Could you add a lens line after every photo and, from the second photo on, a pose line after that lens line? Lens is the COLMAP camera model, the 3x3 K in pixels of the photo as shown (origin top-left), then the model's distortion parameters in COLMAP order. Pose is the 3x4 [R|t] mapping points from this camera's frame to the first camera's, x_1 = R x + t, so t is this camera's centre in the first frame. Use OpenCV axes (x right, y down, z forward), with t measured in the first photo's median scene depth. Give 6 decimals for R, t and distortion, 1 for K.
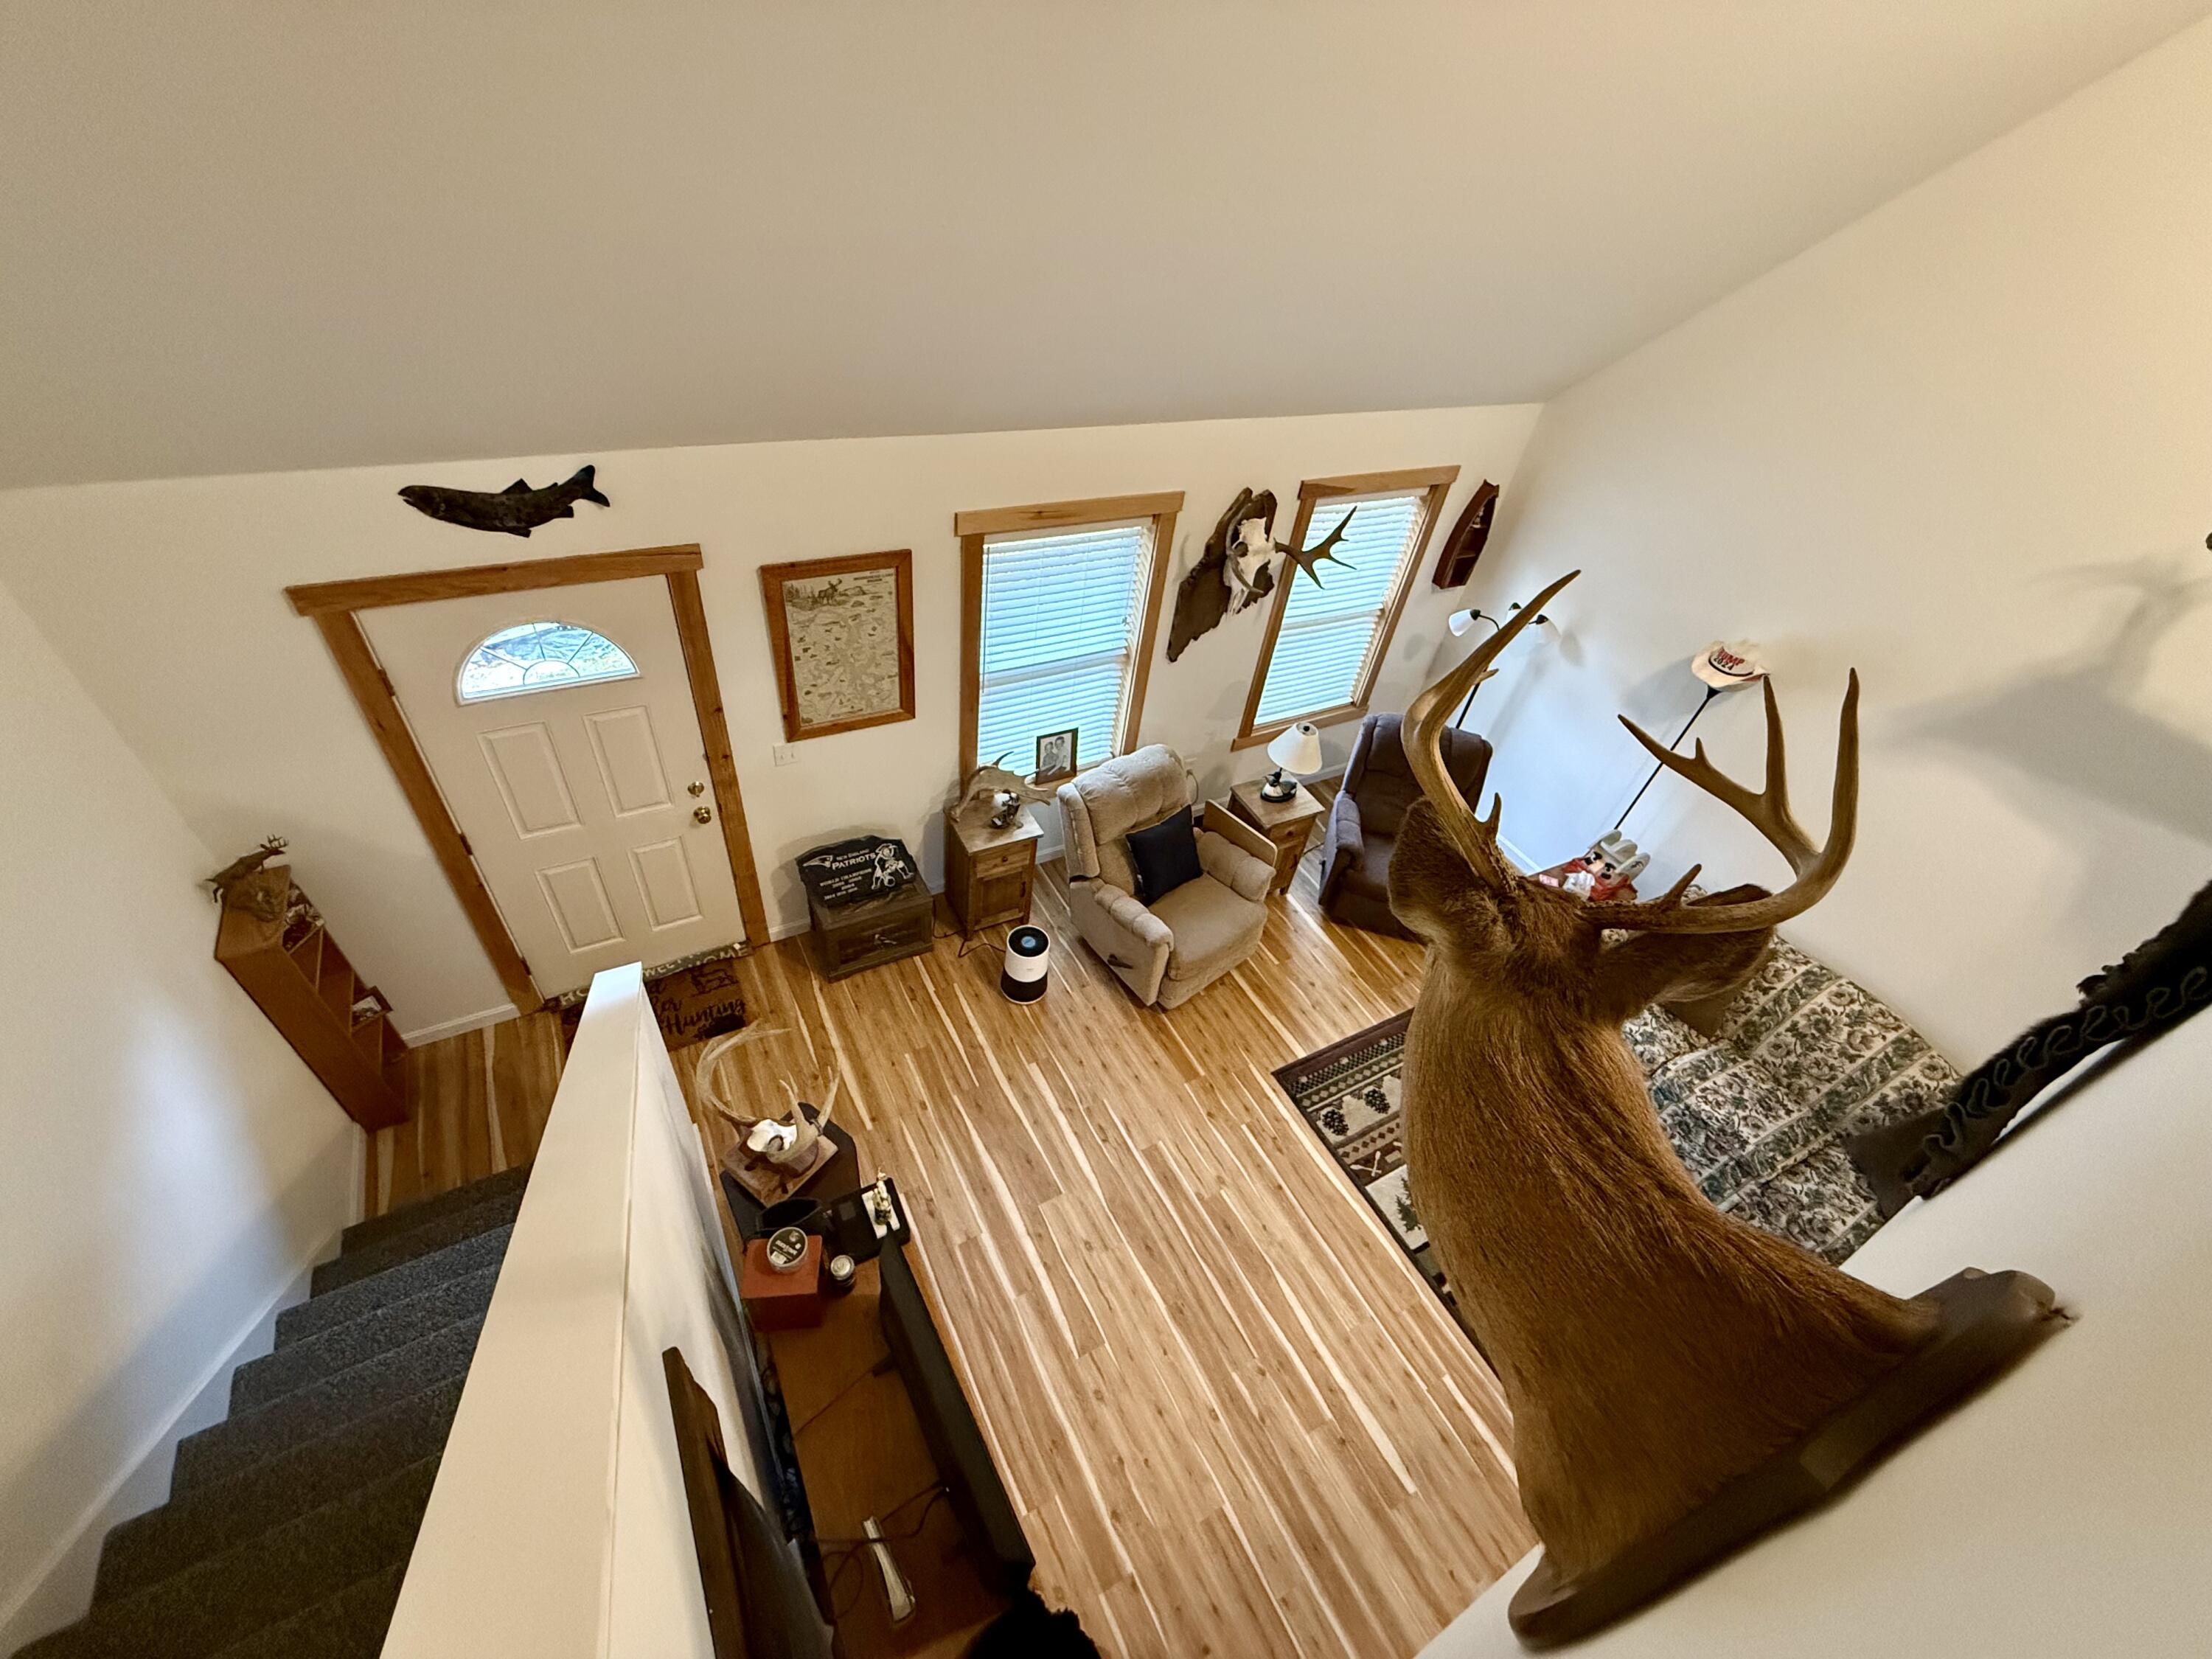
lens RADIAL K [[879.7, 0, 1105.3], [0, 879.7, 832.6], [0, 0, 1]] dist [0.001270, -0.000737]
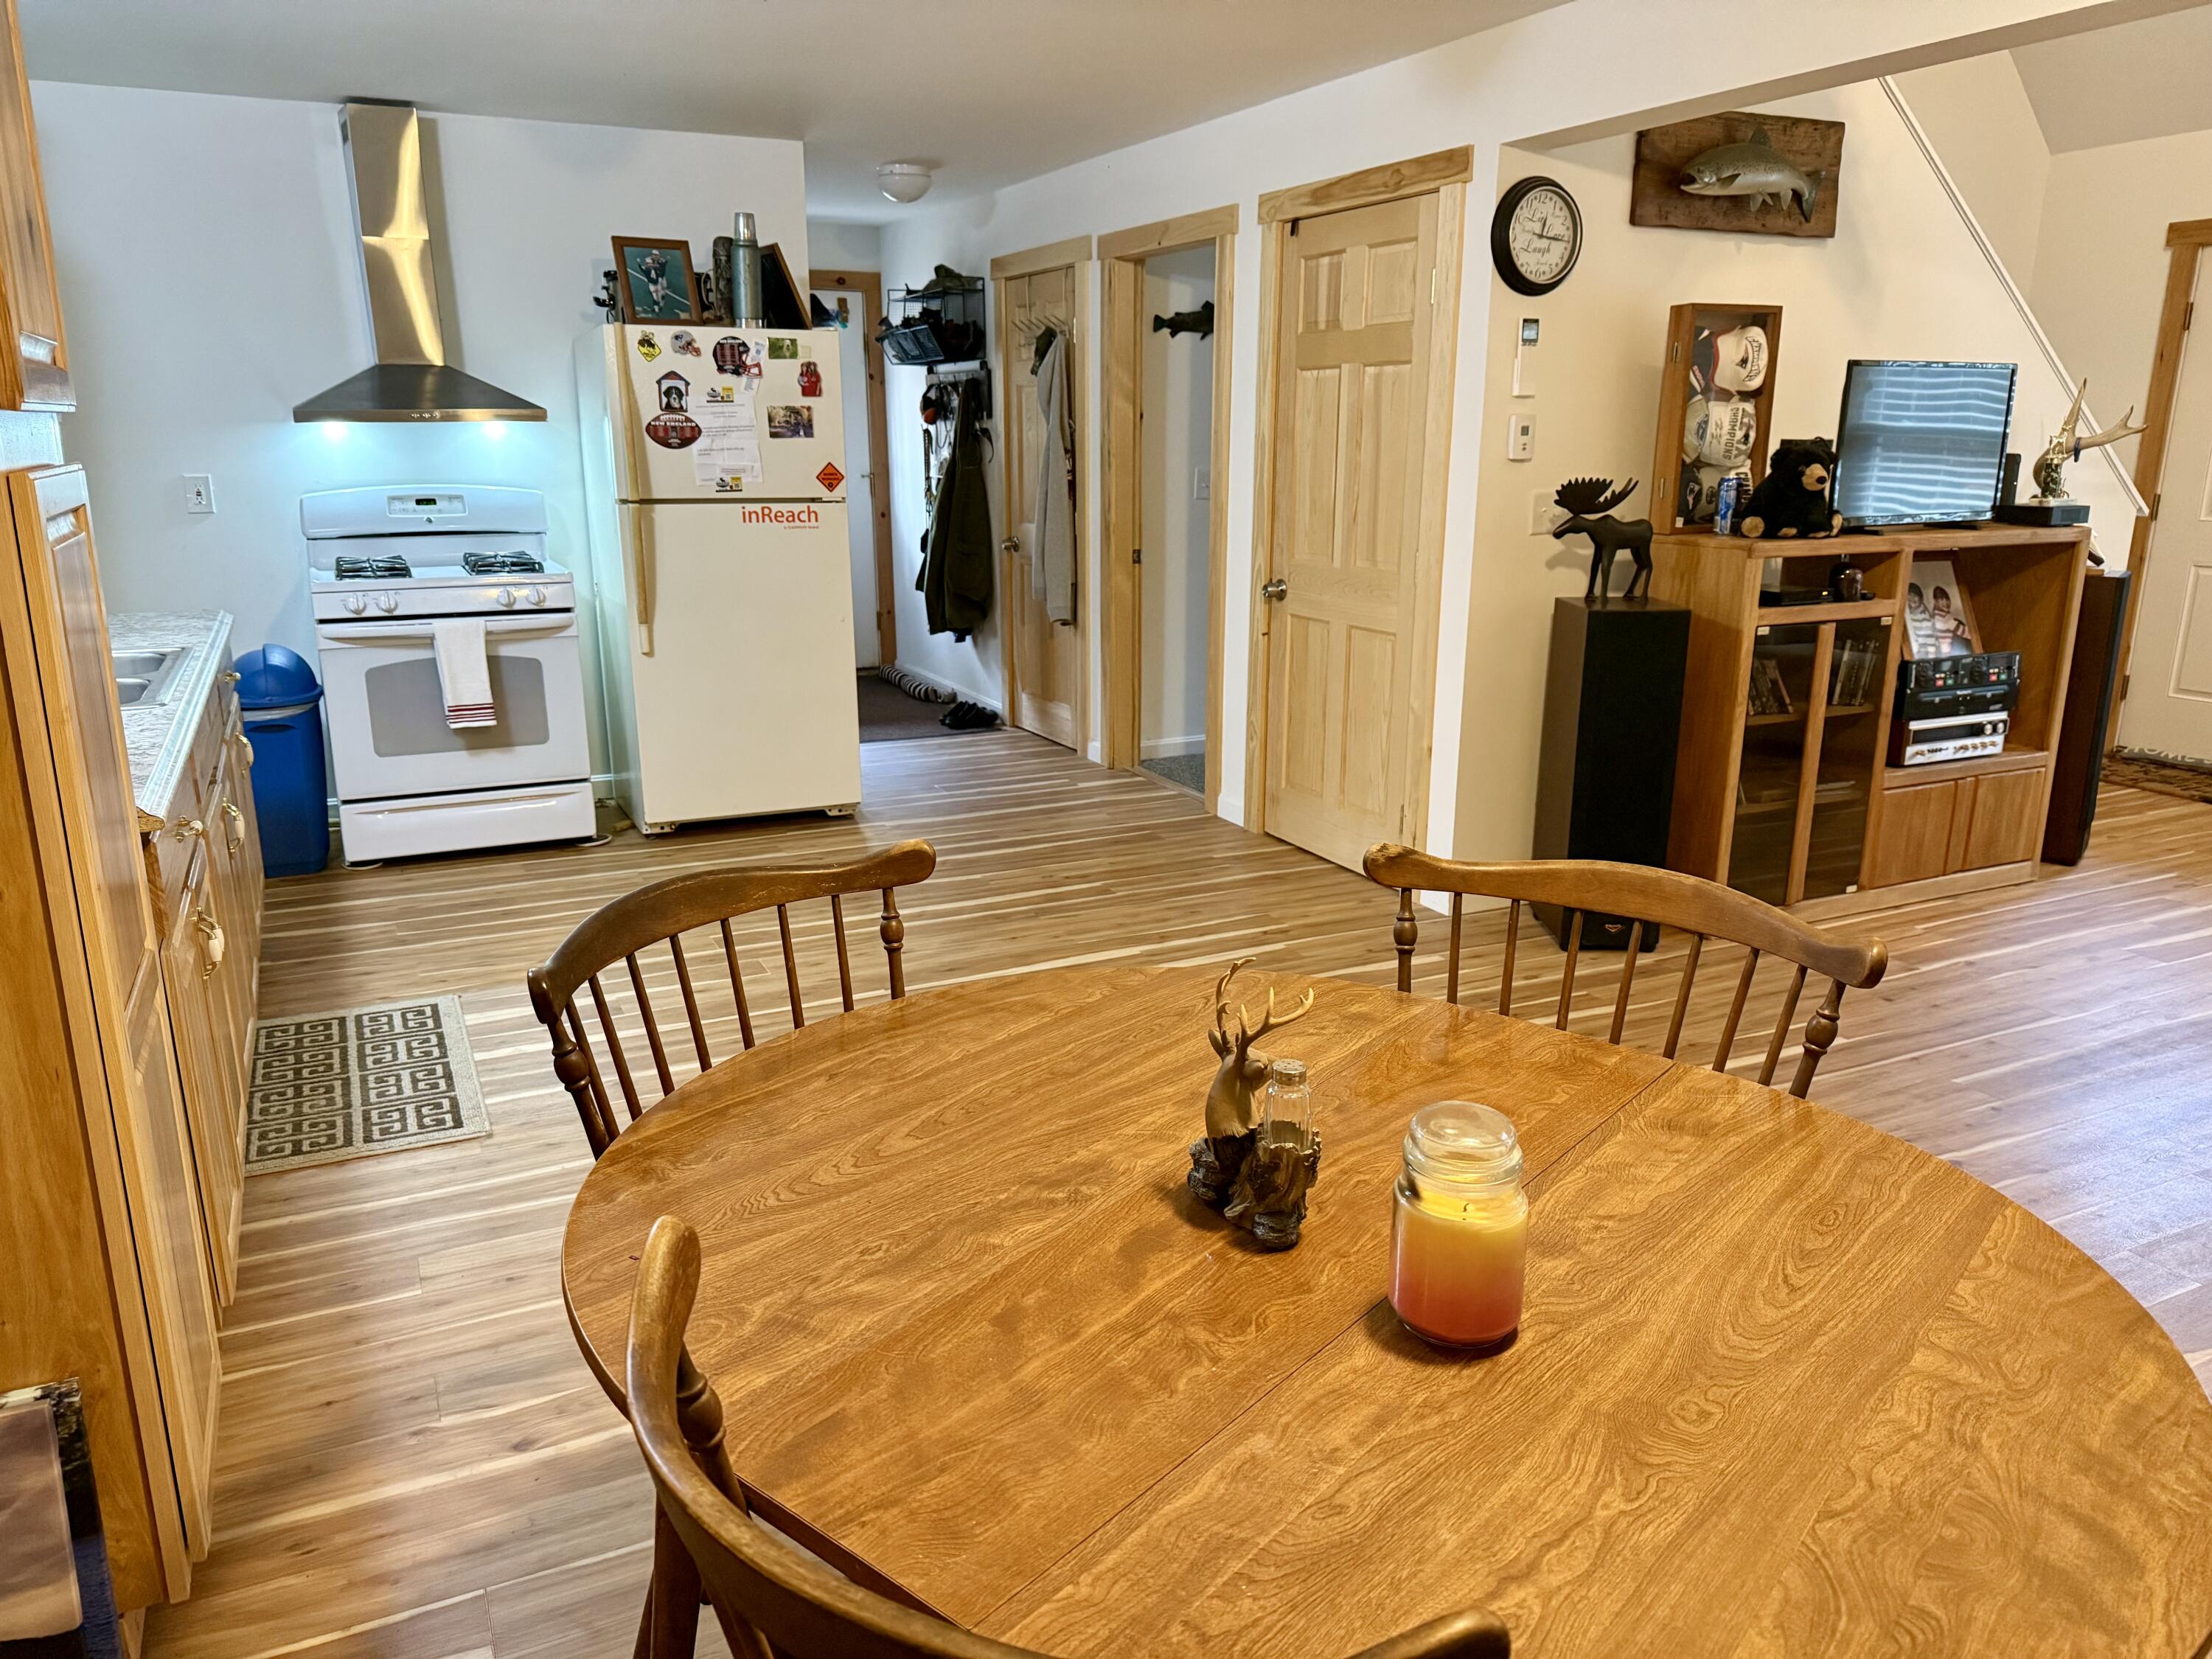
lens RADIAL K [[1551.1, 0, 1111.5], [0, 1551.1, 847.4], [0, 0, 1]] dist [0.037870, -0.049506]
pose [[-0.048659, 0.138910, -0.989109, 1.061150], [-0.674500, 0.725806, 0.135114, 0.770761], [0.736670, 0.673728, 0.058378, 0.209099]]
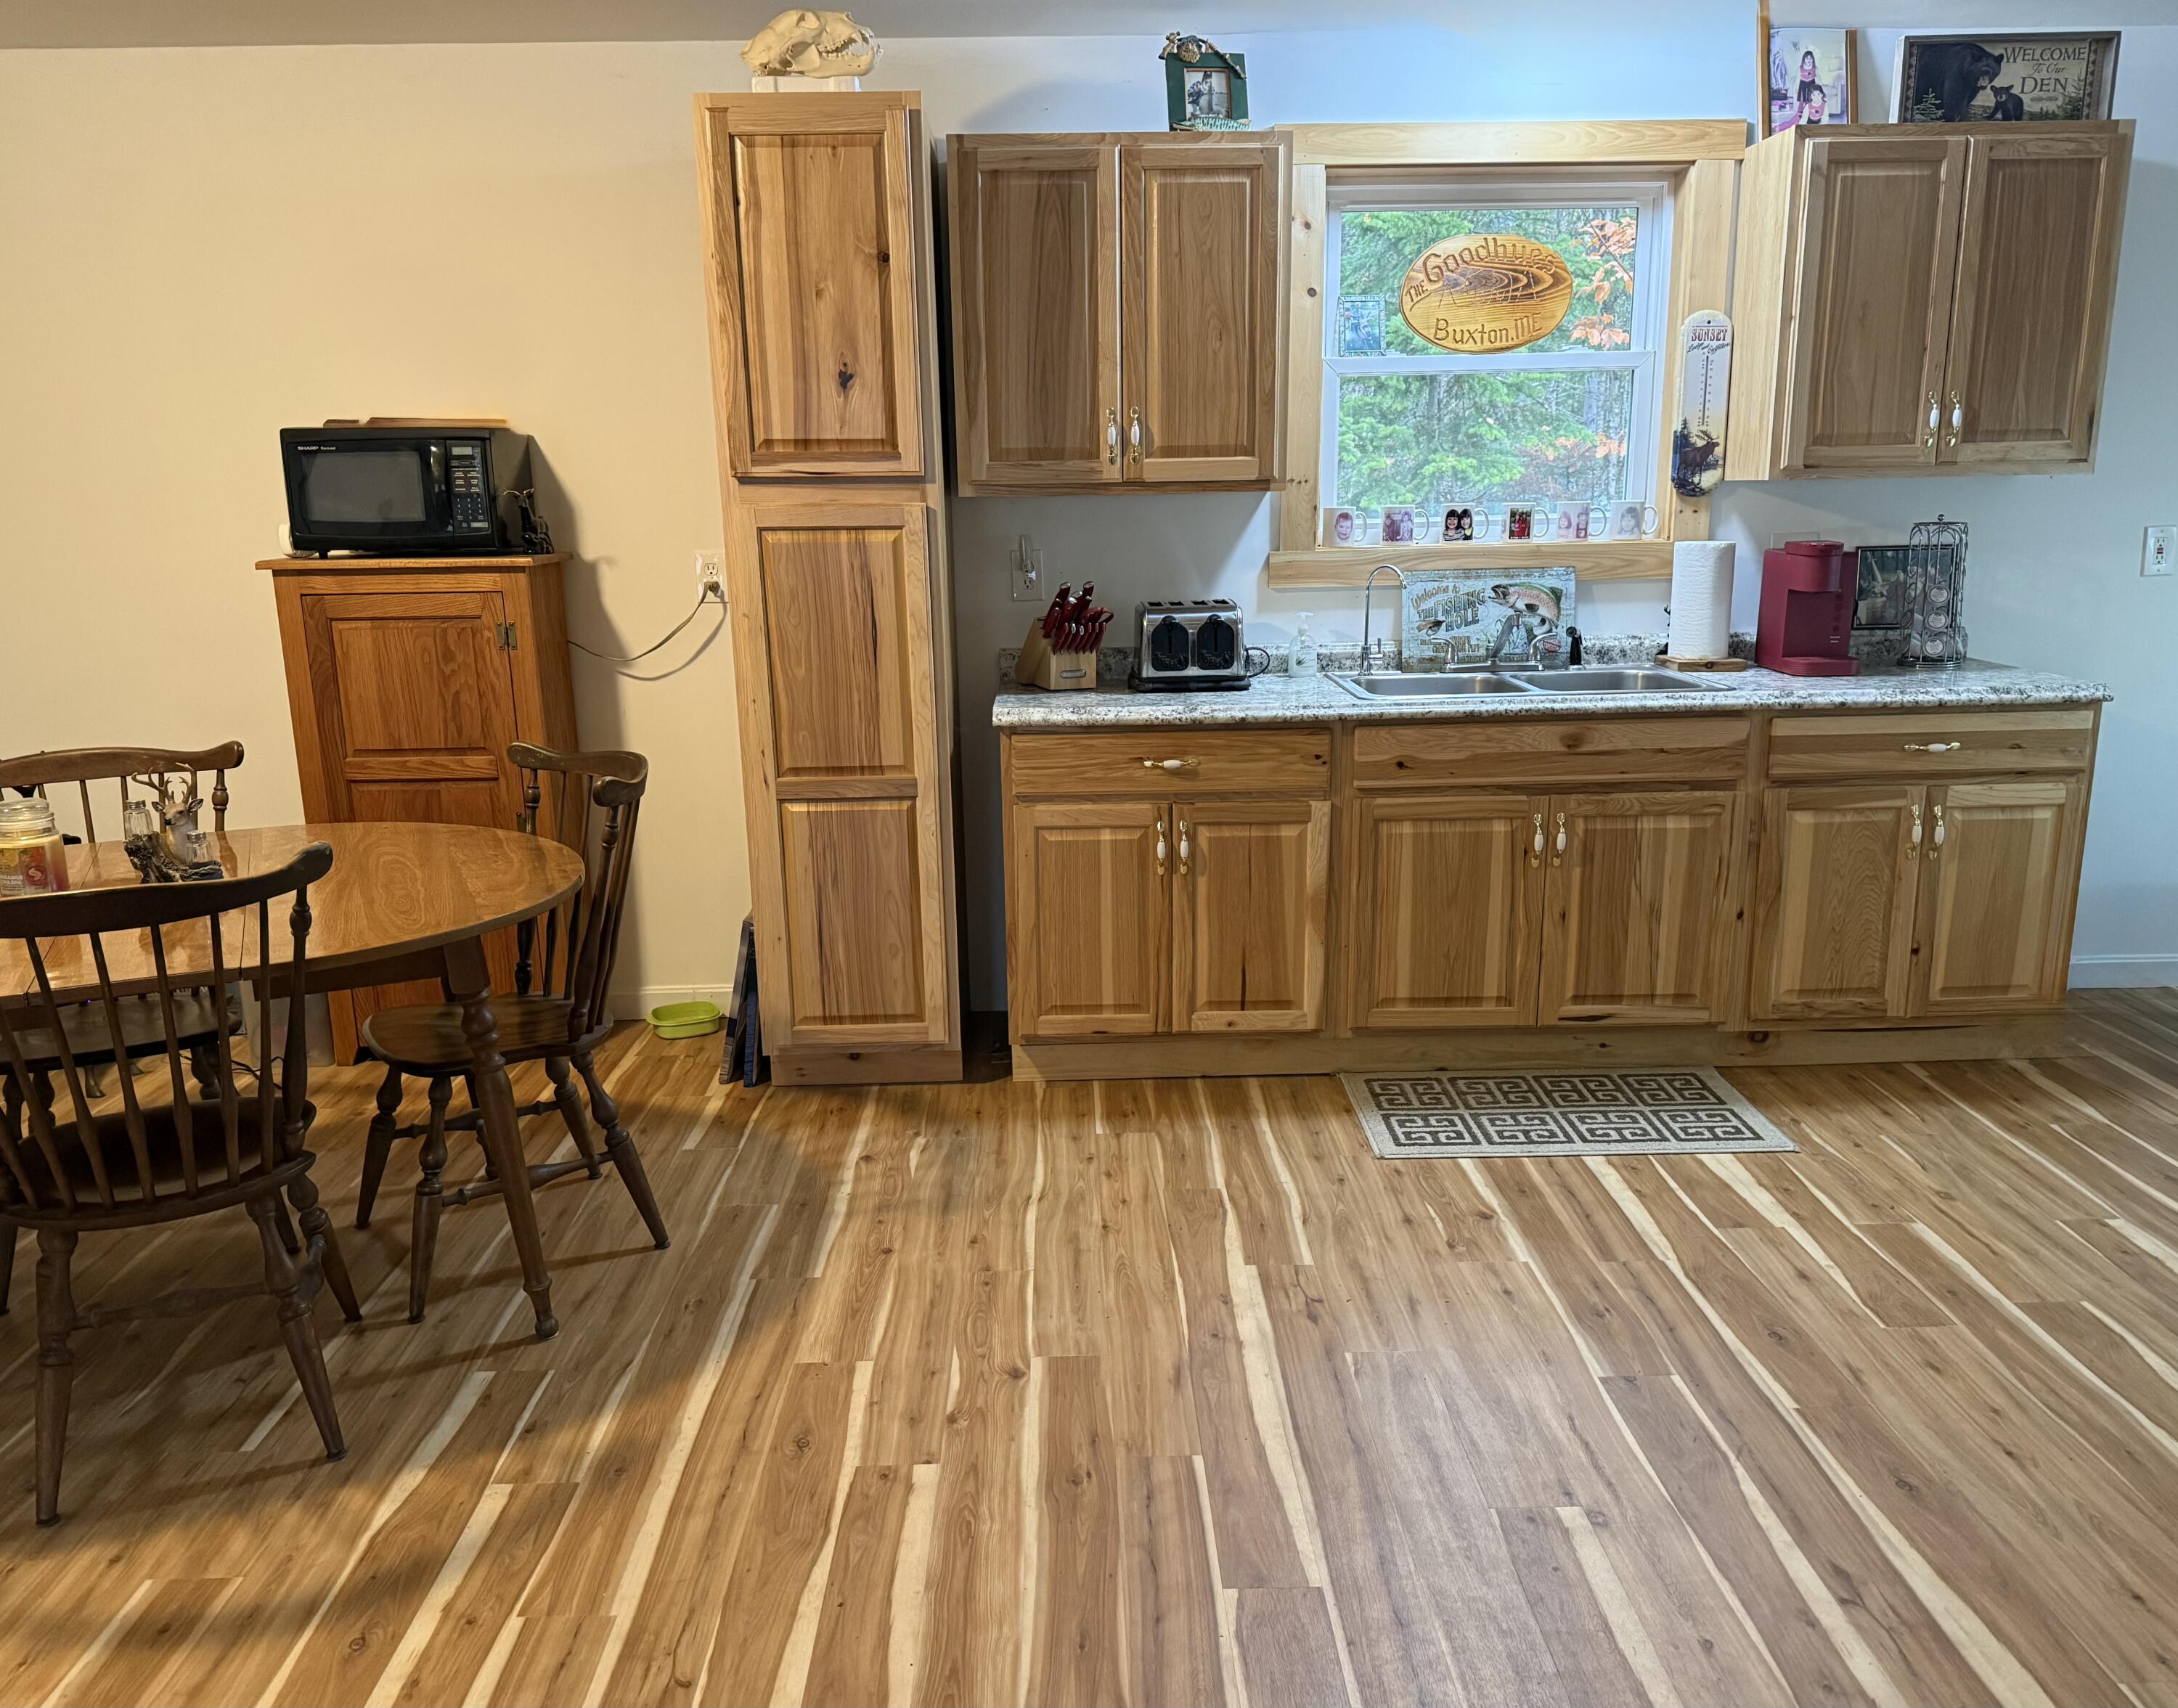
lens RADIAL K [[1658.2, 0, 1095.6], [0, 1658.2, 894.3], [0, 0, 1]] dist [0.059530, -0.072810]
pose [[-0.877955, -0.218902, 0.425767, 0.109186], [0.243142, 0.562225, 0.790433, 0.392491], [-0.412404, 0.797486, -0.440384, 0.455456]]
